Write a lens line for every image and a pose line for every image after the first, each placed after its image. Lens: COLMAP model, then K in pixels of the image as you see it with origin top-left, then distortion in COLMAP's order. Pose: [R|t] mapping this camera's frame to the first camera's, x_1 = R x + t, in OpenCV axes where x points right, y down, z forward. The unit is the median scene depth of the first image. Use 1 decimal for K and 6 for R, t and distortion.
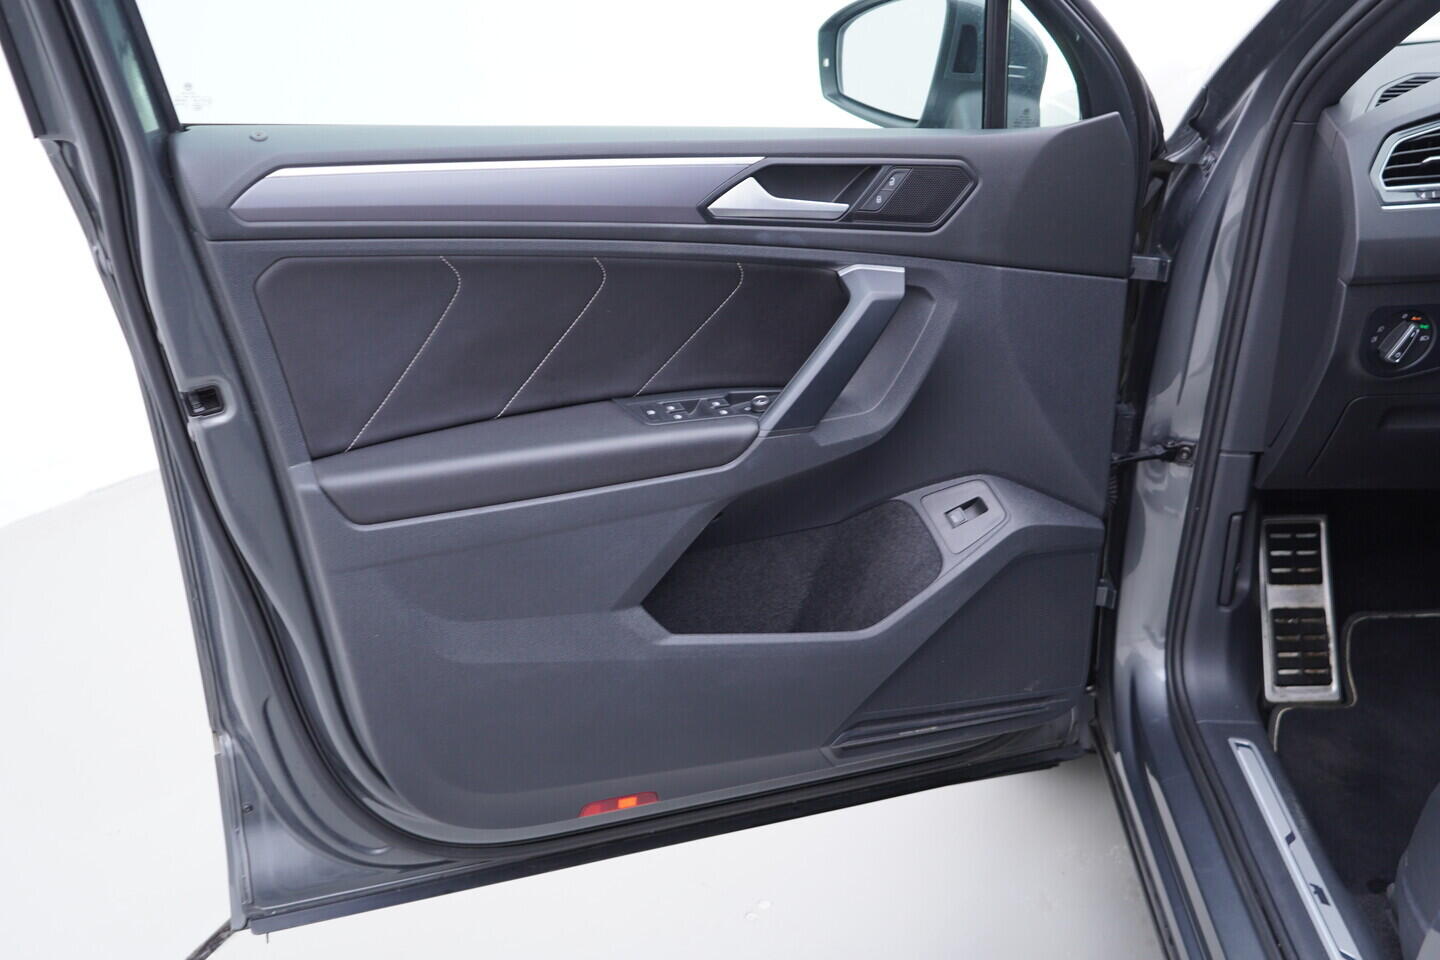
lens RADIAL K [[1477.9, 0, 729.6], [0, 1477.9, 477.4], [0, 0, 1]] dist [0.007592, 0.000000]
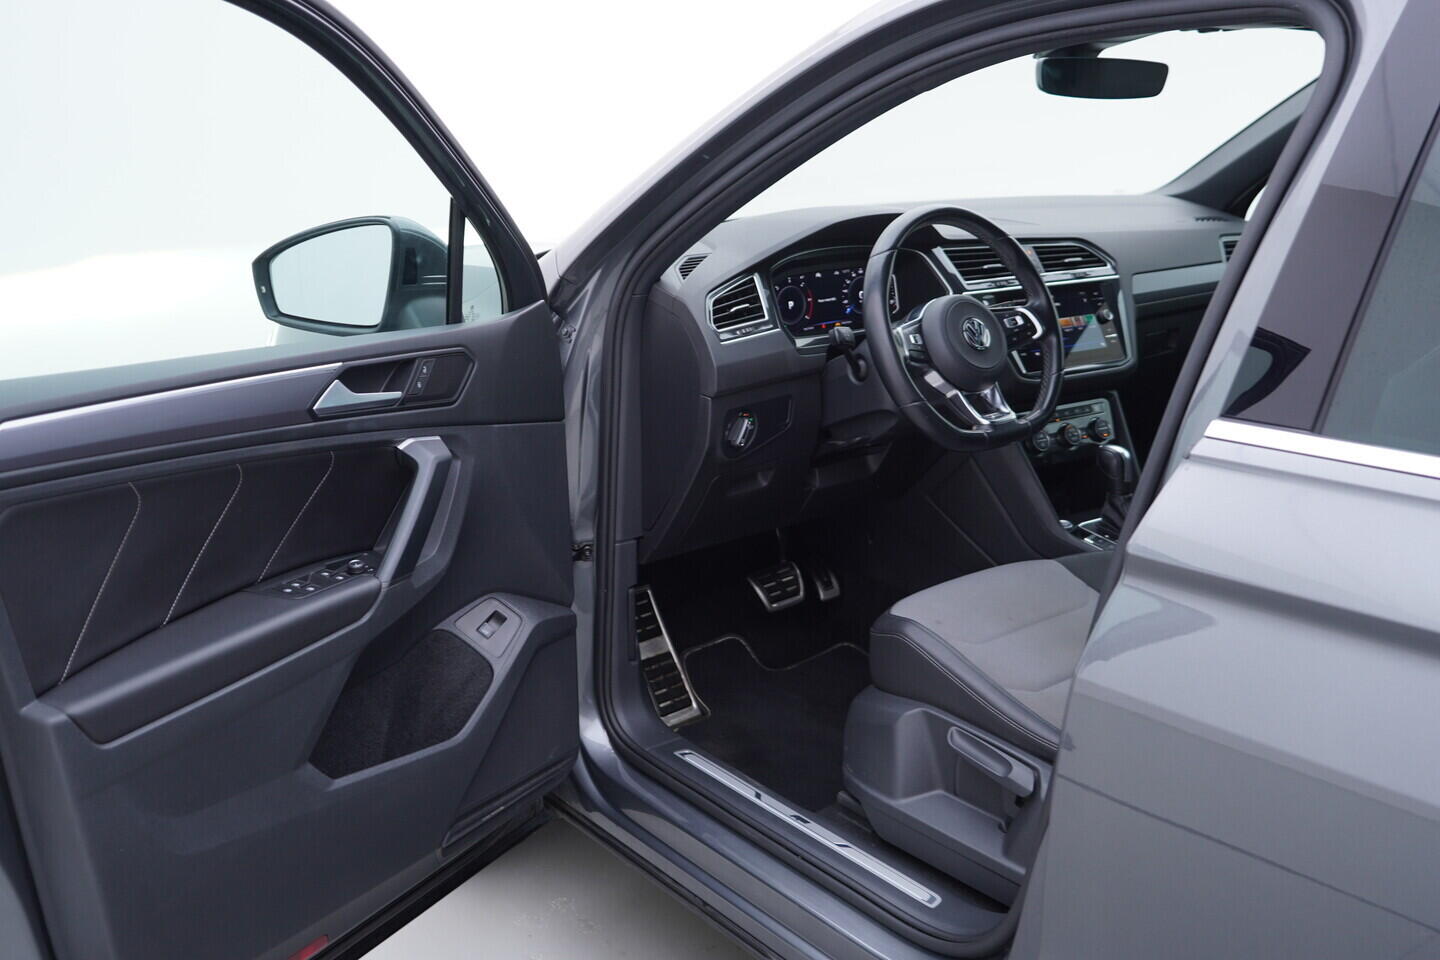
lens RADIAL K [[1477.9, 0, 725.8], [0, 1477.9, 477.9], [0, 0, 1]] dist [0.007592, 0.000000]
pose [[0.750419, -0.177873, 0.636579, -0.494694], [0.263705, 0.963707, -0.041584, 0.009041], [-0.606079, 0.199074, 0.770089, -0.105422]]
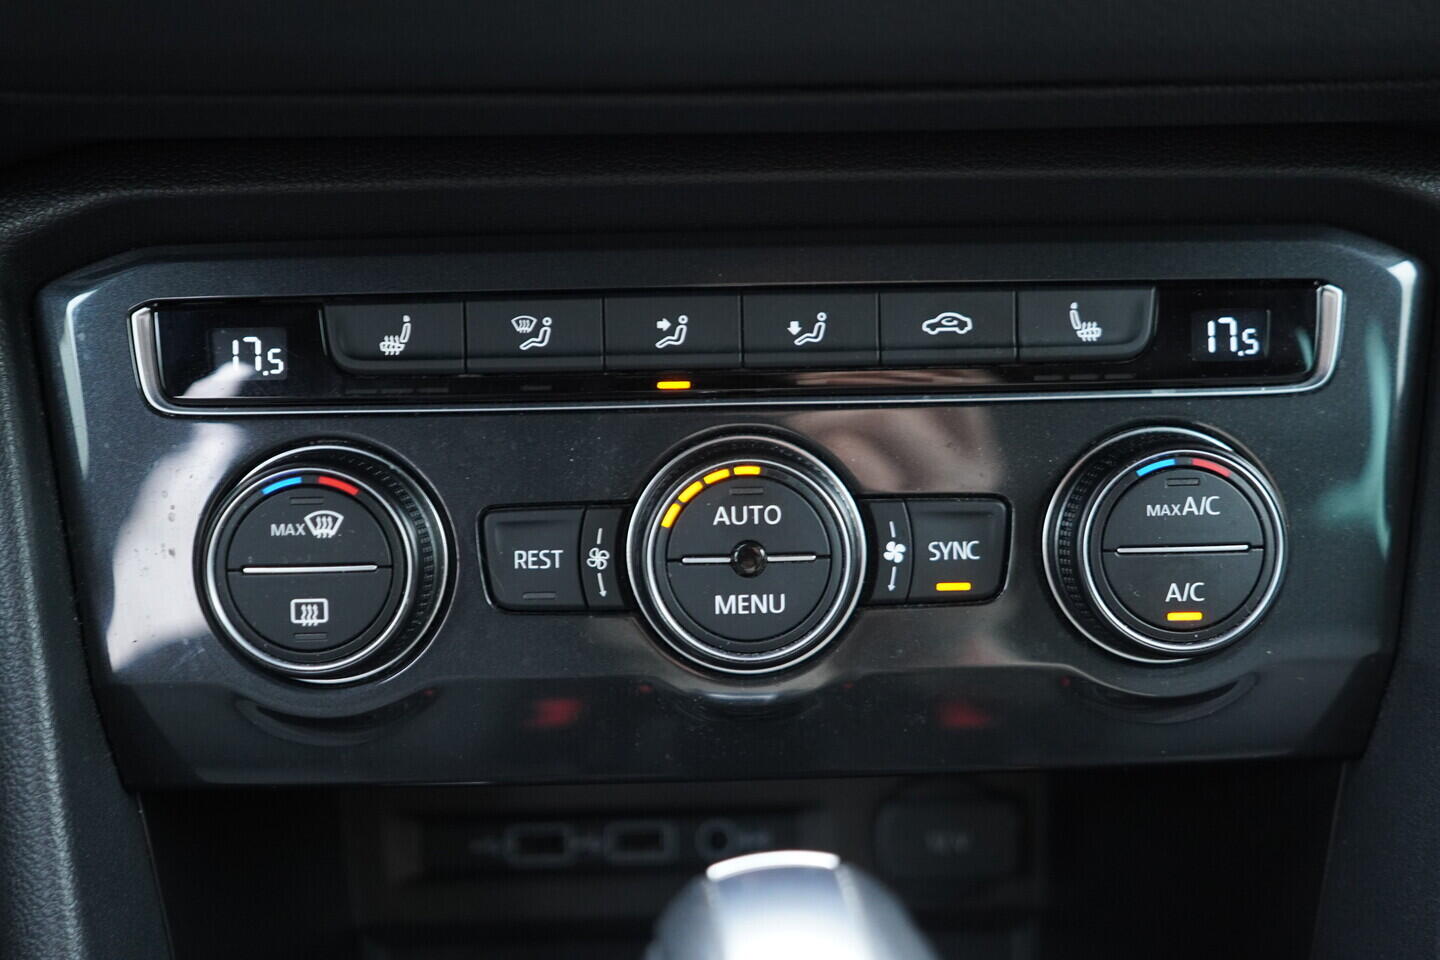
lens RADIAL K [[1477.9, 0, 722.0], [0, 1477.9, 478.3], [0, 0, 1]] dist [0.007592, 0.000000]
pose [[0.986954, -0.081927, 0.138603, 0.874961], [0.070404, 0.993796, 0.086095, -0.028910], [-0.144796, -0.075213, 0.986599, 0.788363]]
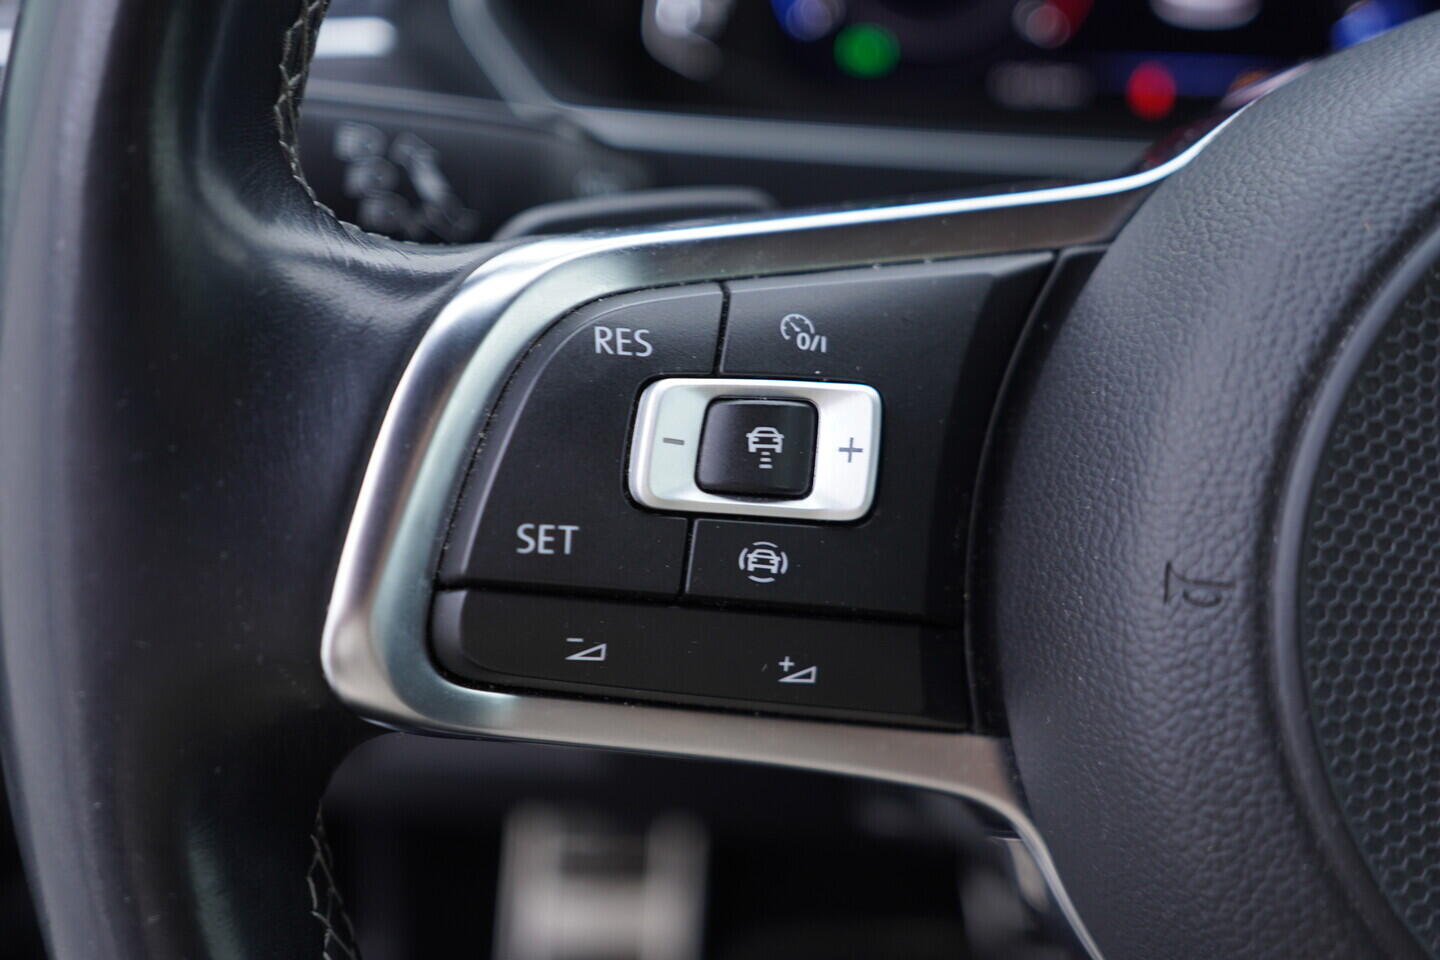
lens RADIAL K [[1477.9, 0, 731.7], [0, 1477.9, 475.1], [0, 0, 1]] dist [0.007592, 0.000000]
pose [[0.998481, 0.042444, -0.035130, 0.571402], [-0.038982, 0.994813, 0.093953, -0.138623], [0.038936, -0.092441, 0.994957, 0.739014]]
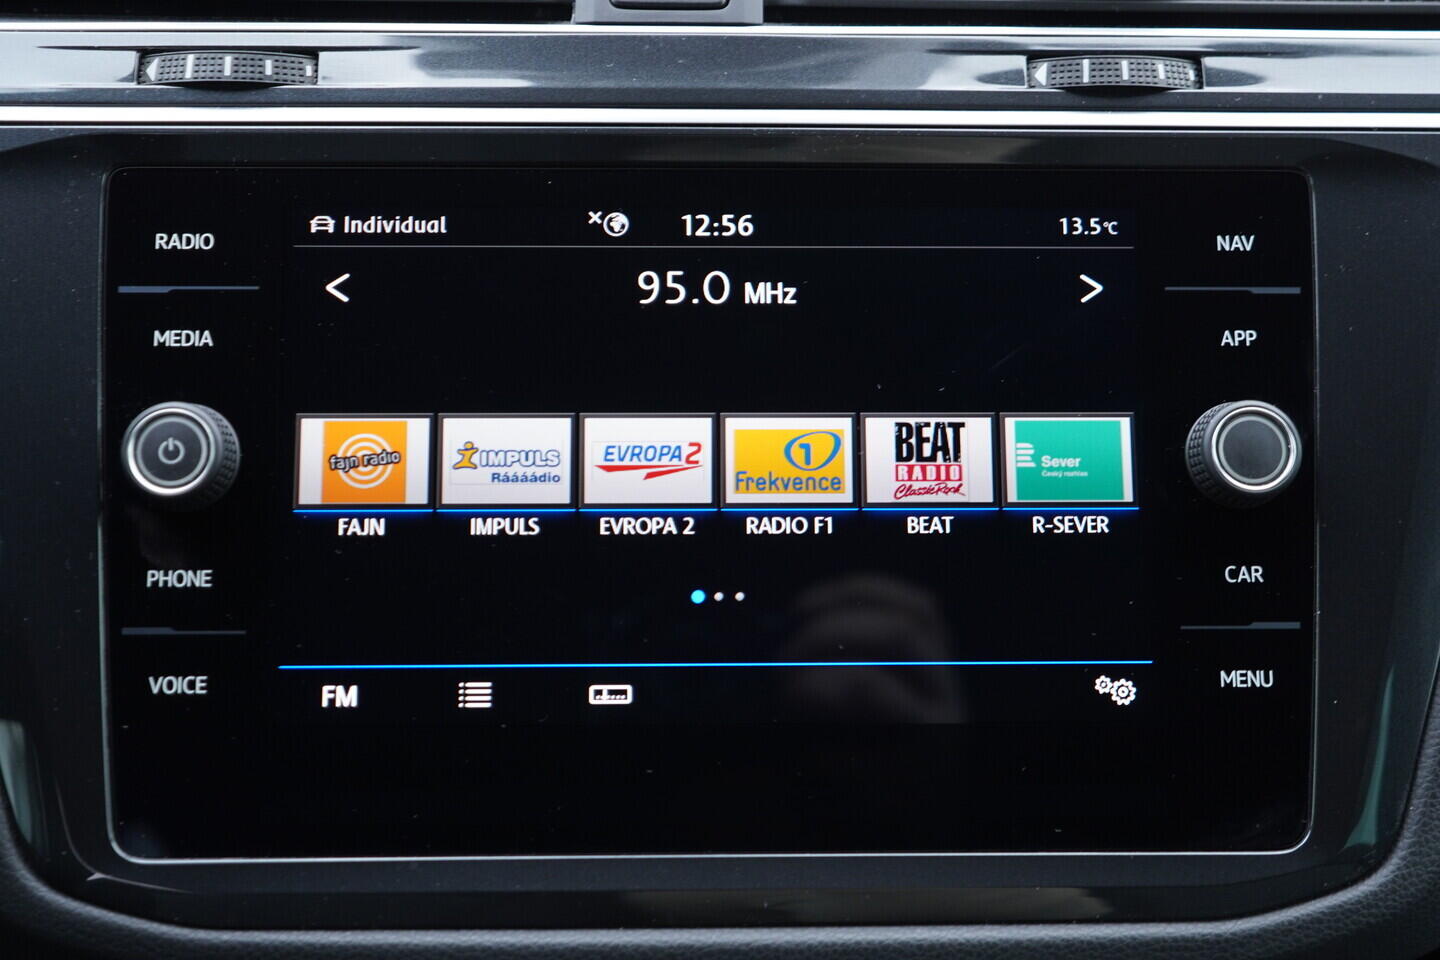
lens RADIAL K [[1477.9, 0, 739.0], [0, 1477.9, 491.1], [0, 0, 1]] dist [0.007592, 0.000000]
pose [[0.987649, -0.060150, 0.144674, 0.878518], [0.055427, 0.997797, 0.036465, -0.134067], [-0.146549, -0.027996, 0.988807, 0.730720]]
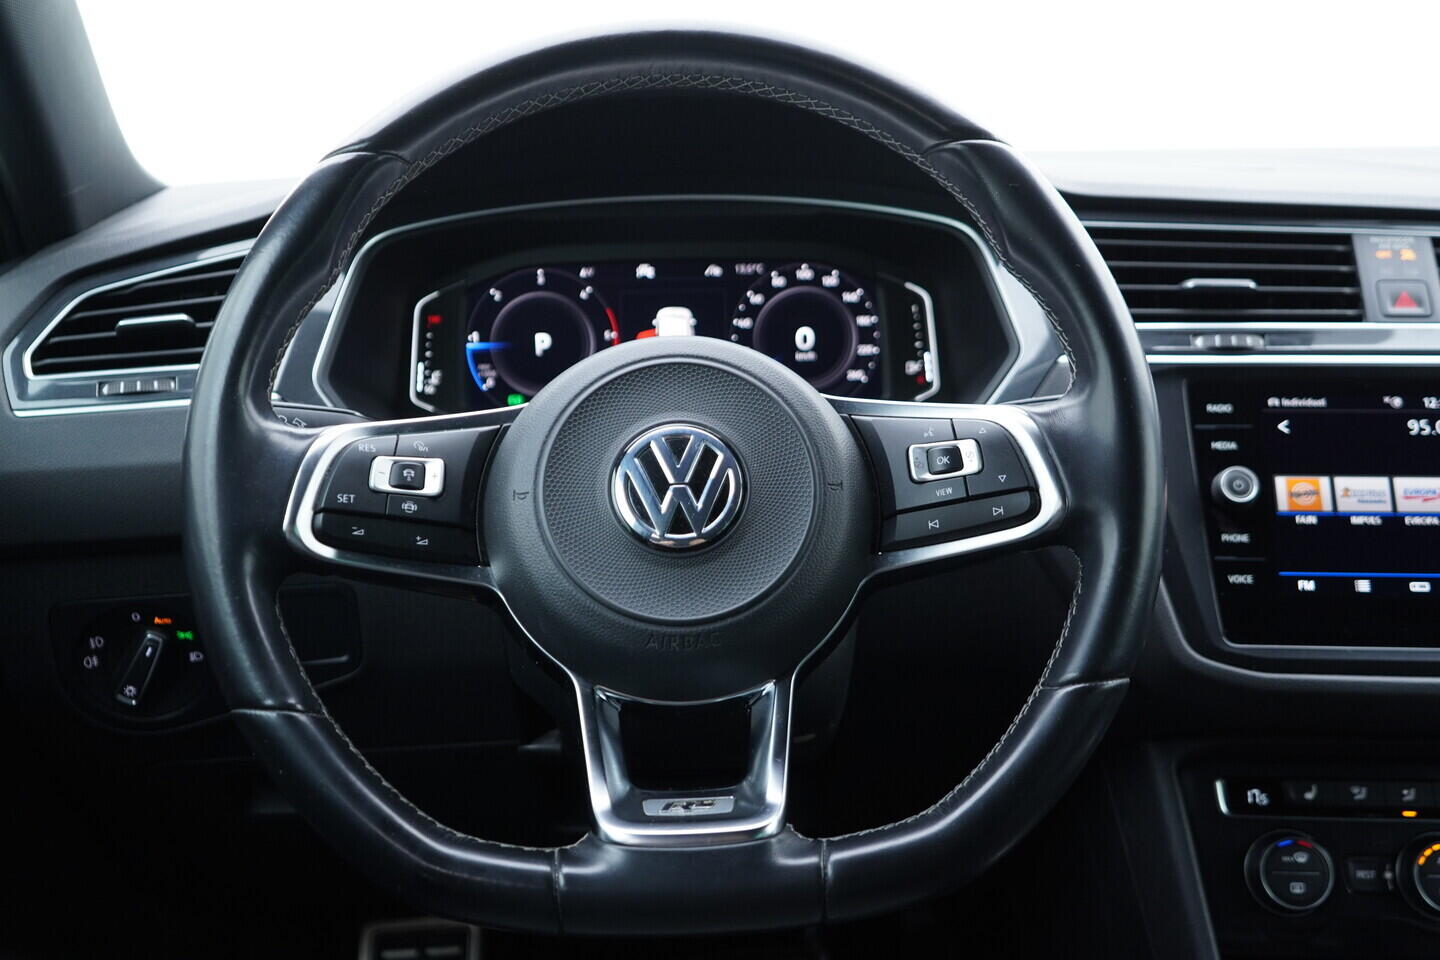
lens RADIAL K [[1477.9, 0, 722.1], [0, 1477.9, 477.6], [0, 0, 1]] dist [0.007592, 0.000000]
pose [[0.997460, -0.023150, 0.067358, 0.626537], [0.034785, 0.983585, -0.177059, -0.056986], [-0.062153, 0.178952, 0.981893, 0.458278]]
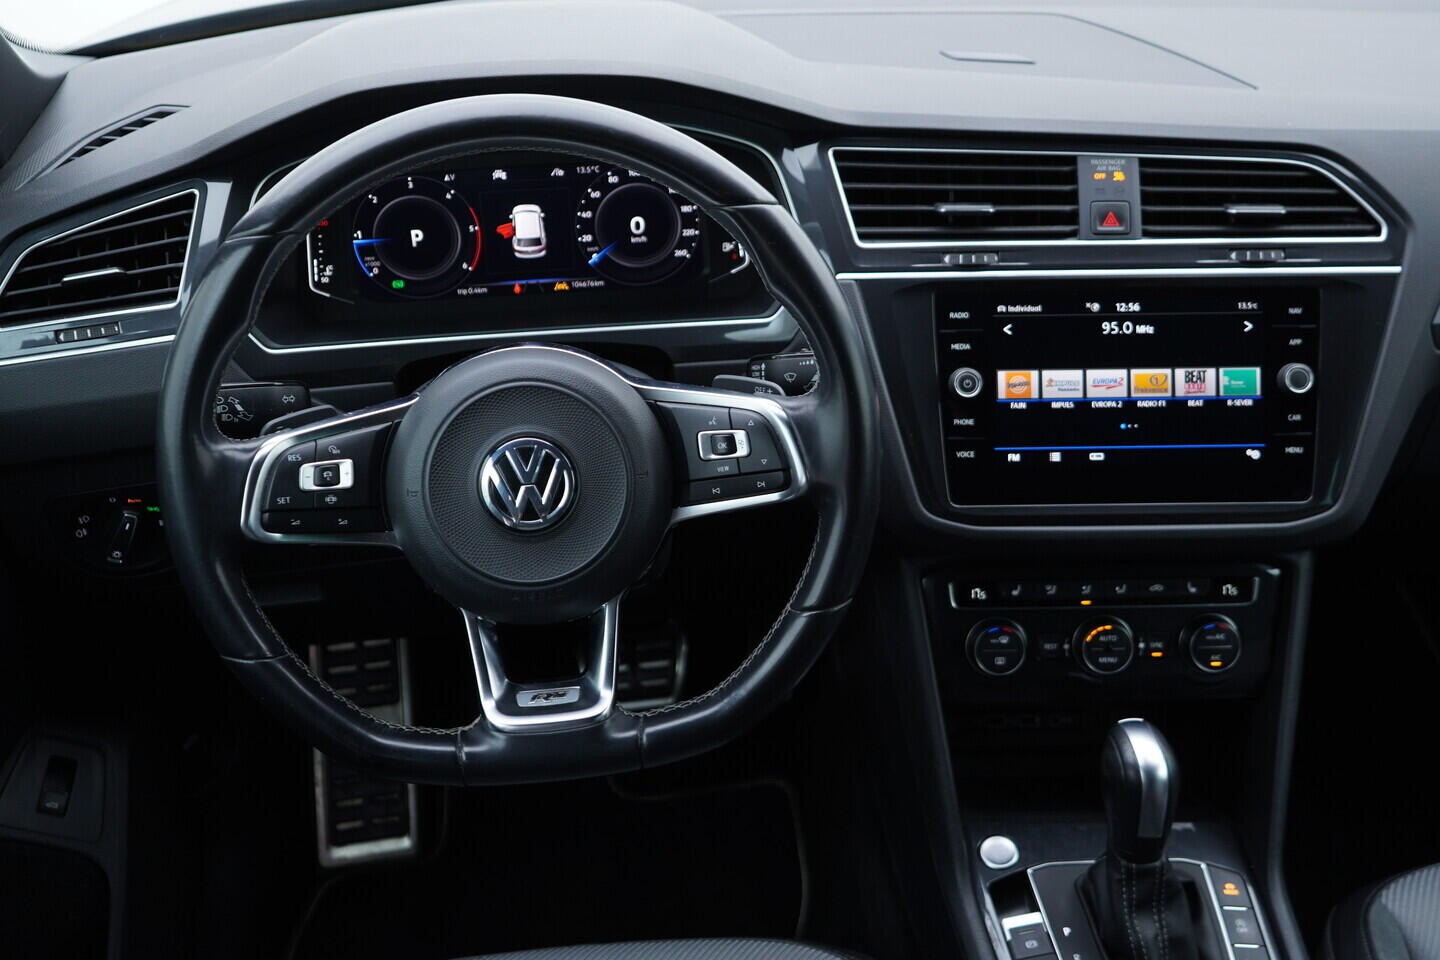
lens RADIAL K [[1477.9, 0, 719.9], [0, 1477.9, 478.2], [0, 0, 1]] dist [0.007592, 0.000000]
pose [[0.990011, -0.084176, 0.113101, 0.649380], [0.066506, 0.986169, 0.151814, -0.200846], [-0.124316, -0.142775, 0.981917, 0.309275]]
